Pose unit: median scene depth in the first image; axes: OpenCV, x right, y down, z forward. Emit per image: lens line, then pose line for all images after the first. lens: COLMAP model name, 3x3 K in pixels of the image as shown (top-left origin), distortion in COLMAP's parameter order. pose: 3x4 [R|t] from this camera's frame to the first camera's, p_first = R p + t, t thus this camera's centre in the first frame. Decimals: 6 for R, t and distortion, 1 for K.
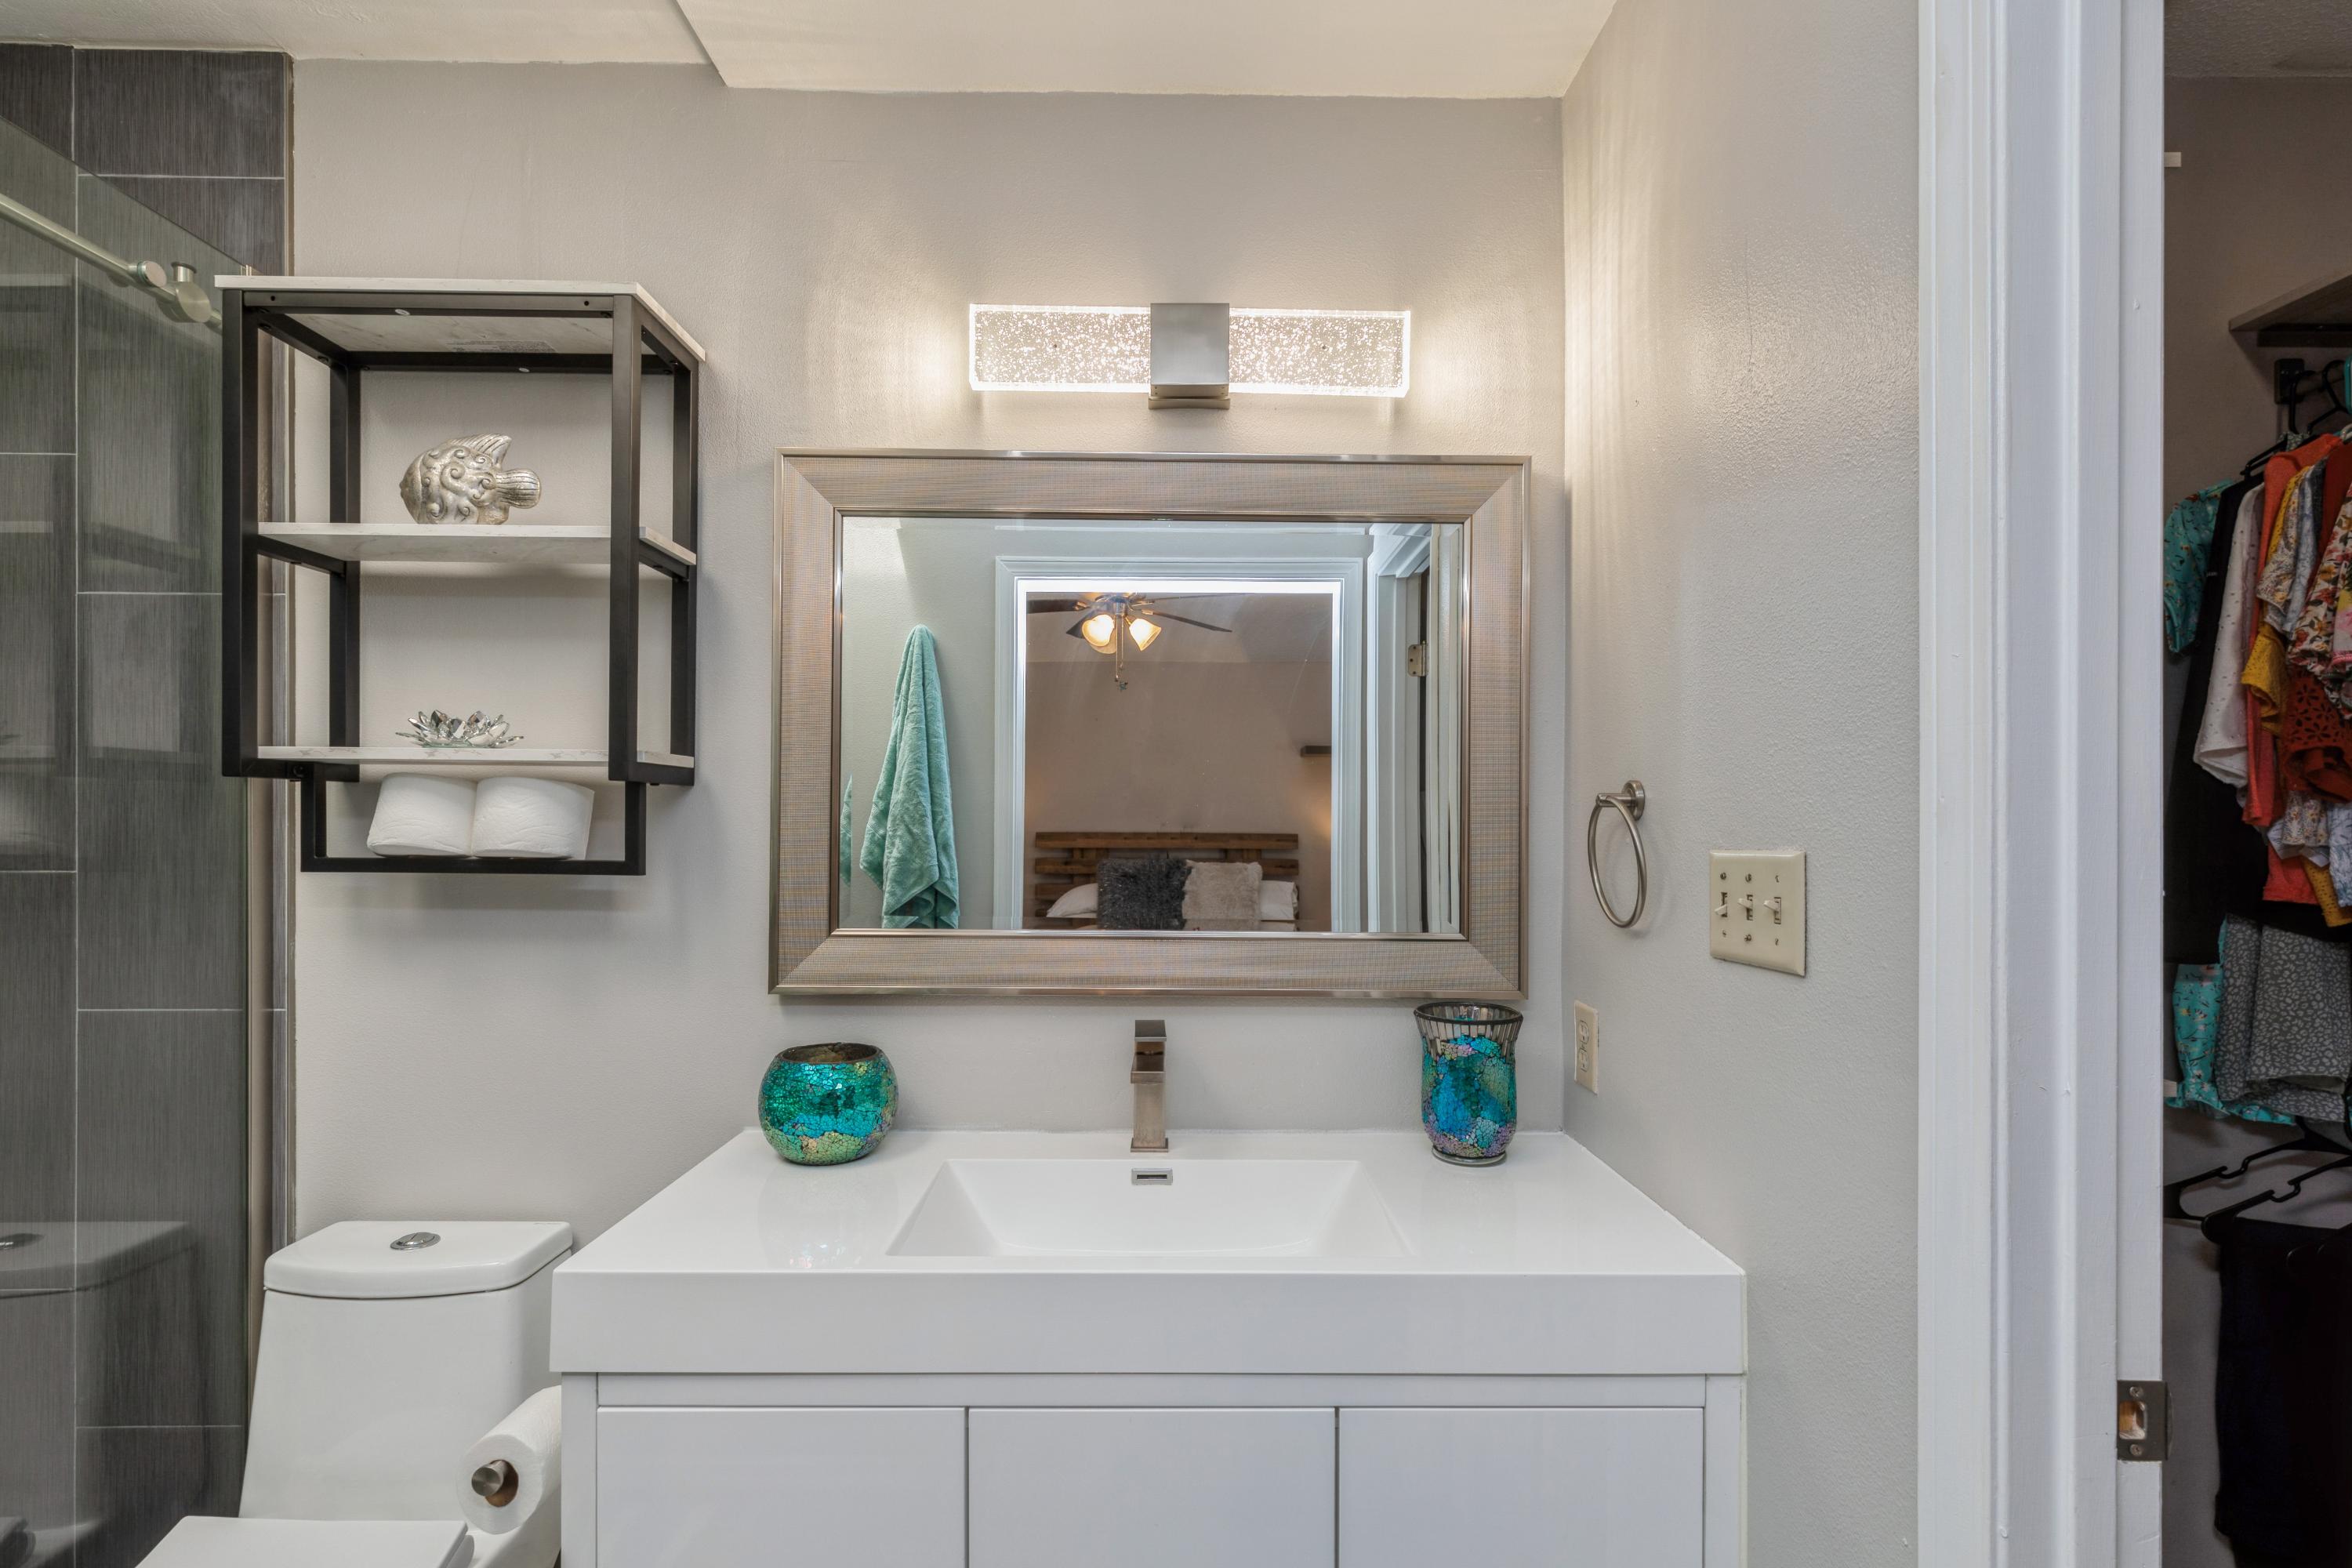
lens RADIAL K [[1061.5, 0, 1165.3], [0, 1061.5, 826.6], [0, 0, 1]] dist [0.007599, -0.002026]
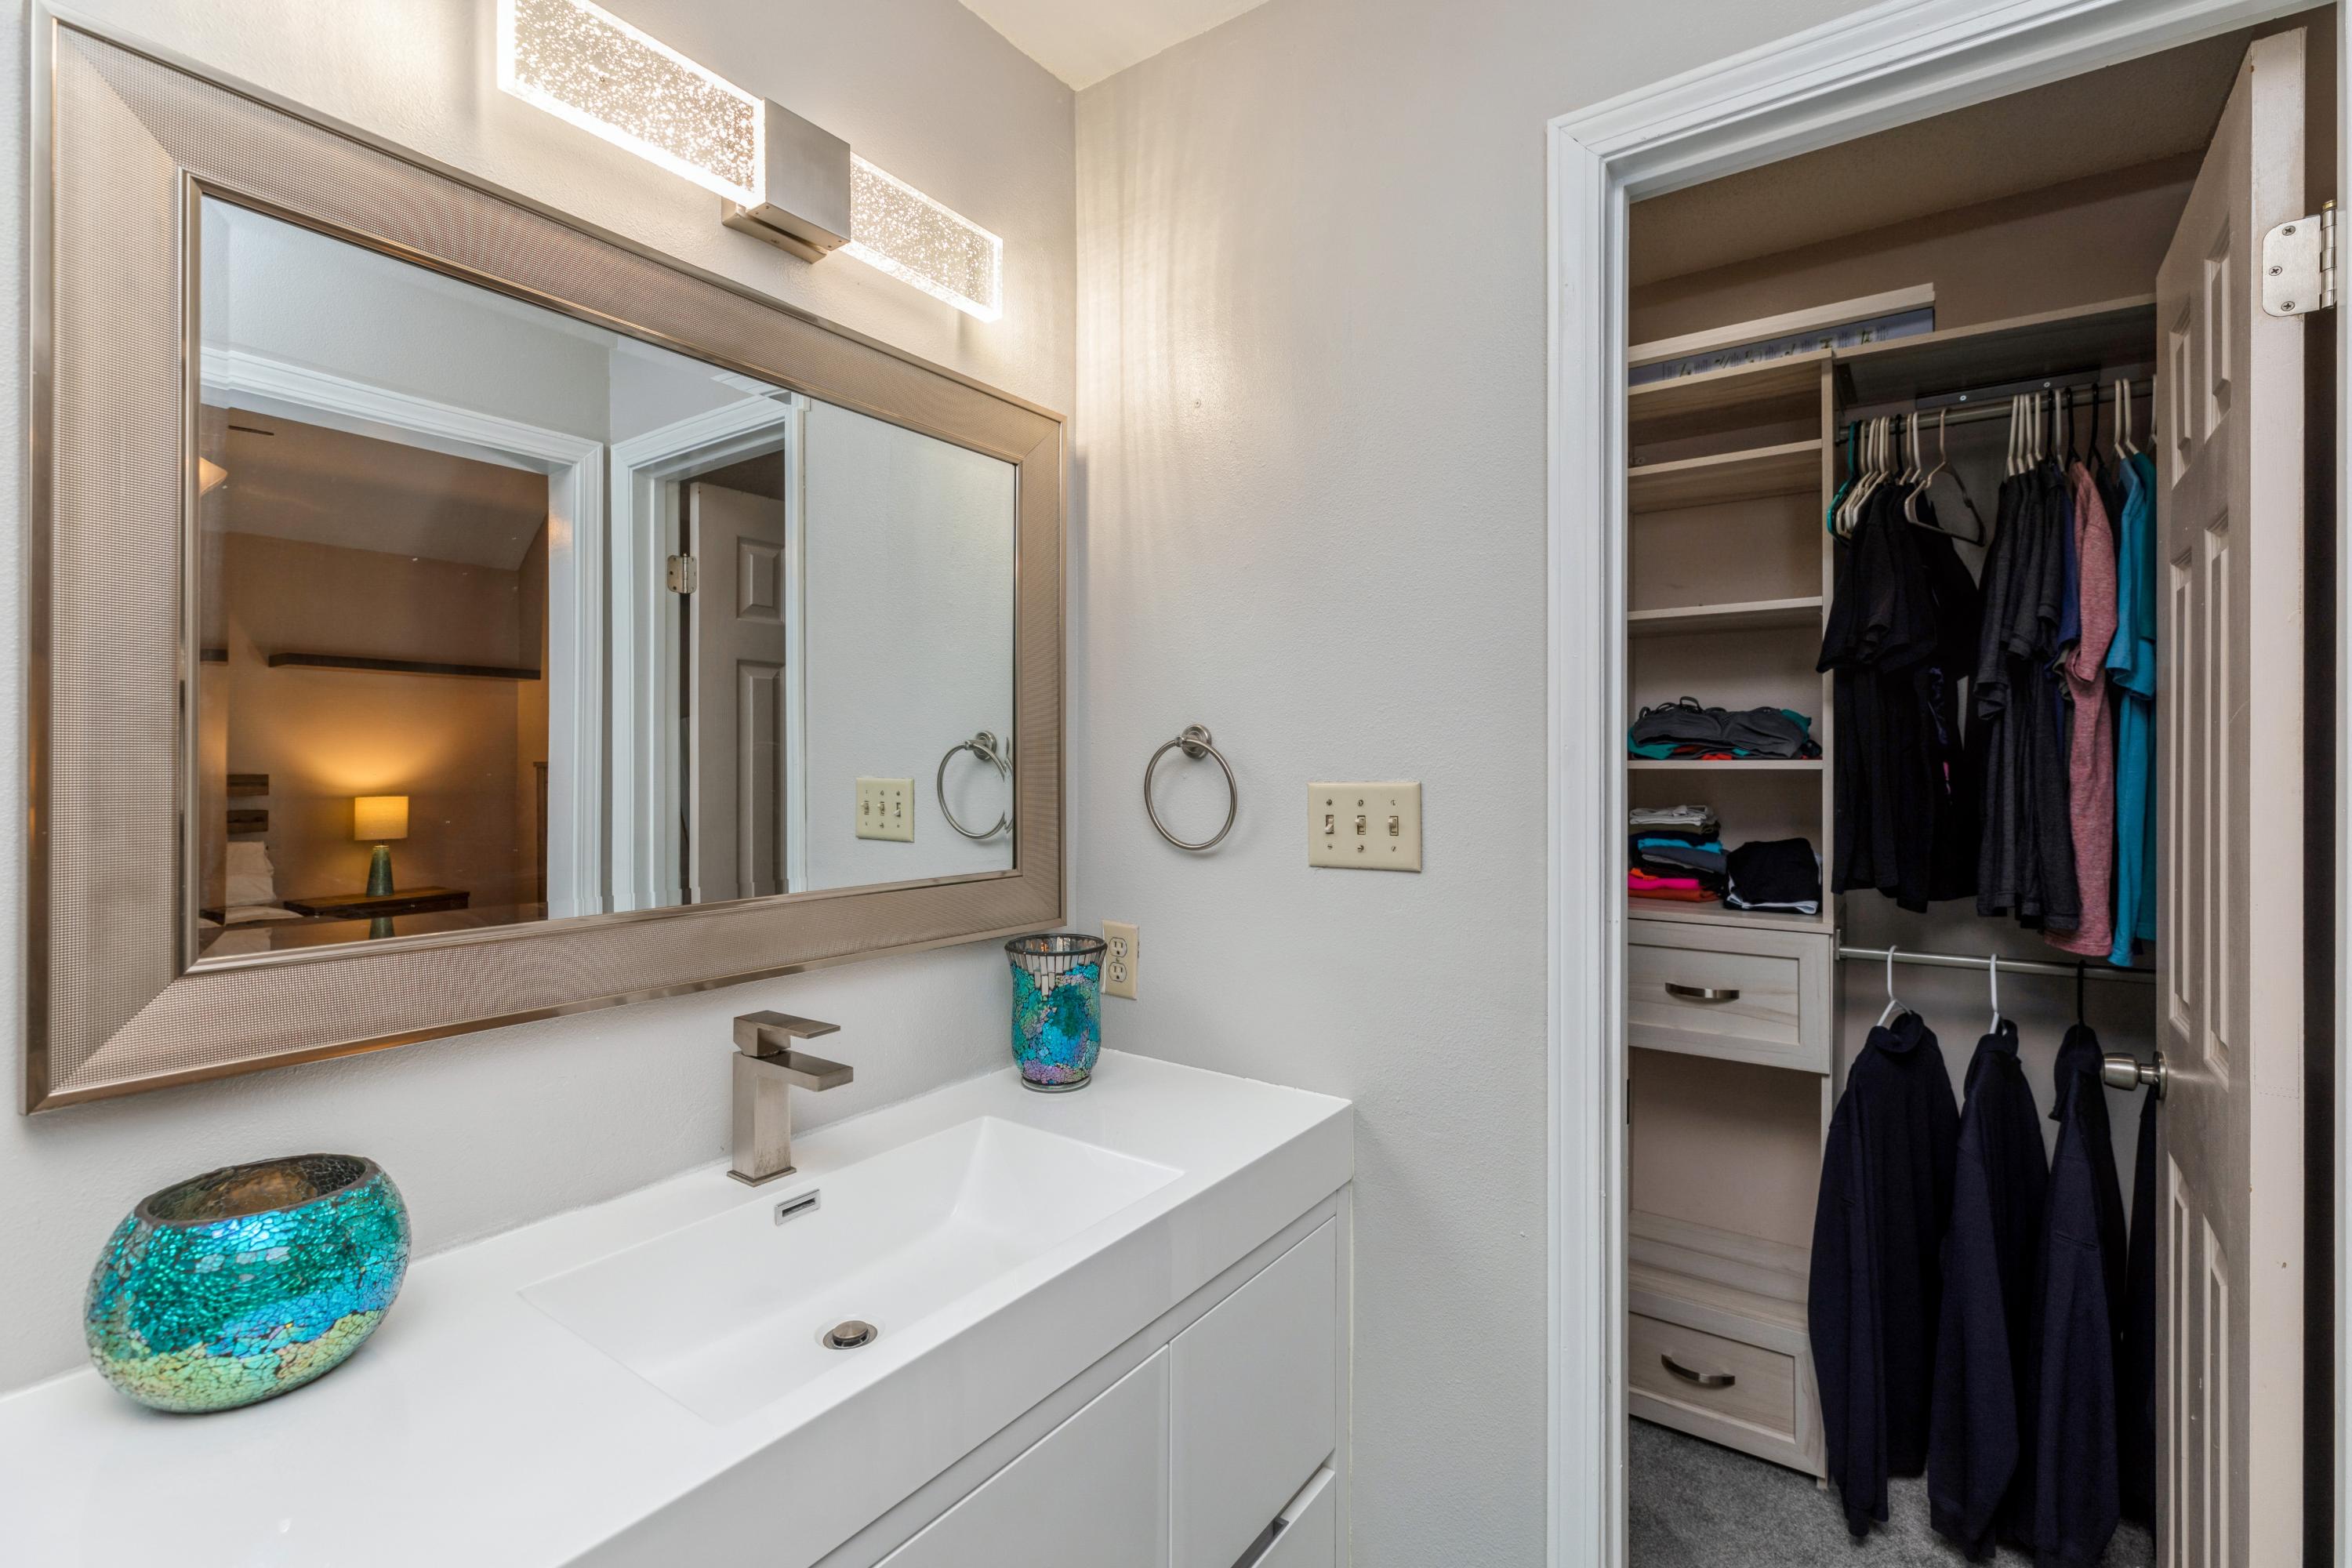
lens RADIAL K [[1061.5, 0, 1172.7], [0, 1061.5, 766.7], [0, 0, 1]] dist [0.007599, -0.002026]
pose [[0.586884, -0.007464, 0.809637, -0.475314], [0.002174, 0.999968, 0.007643, -0.005055], [-0.809668, -0.002725, 0.586882, 0.296780]]
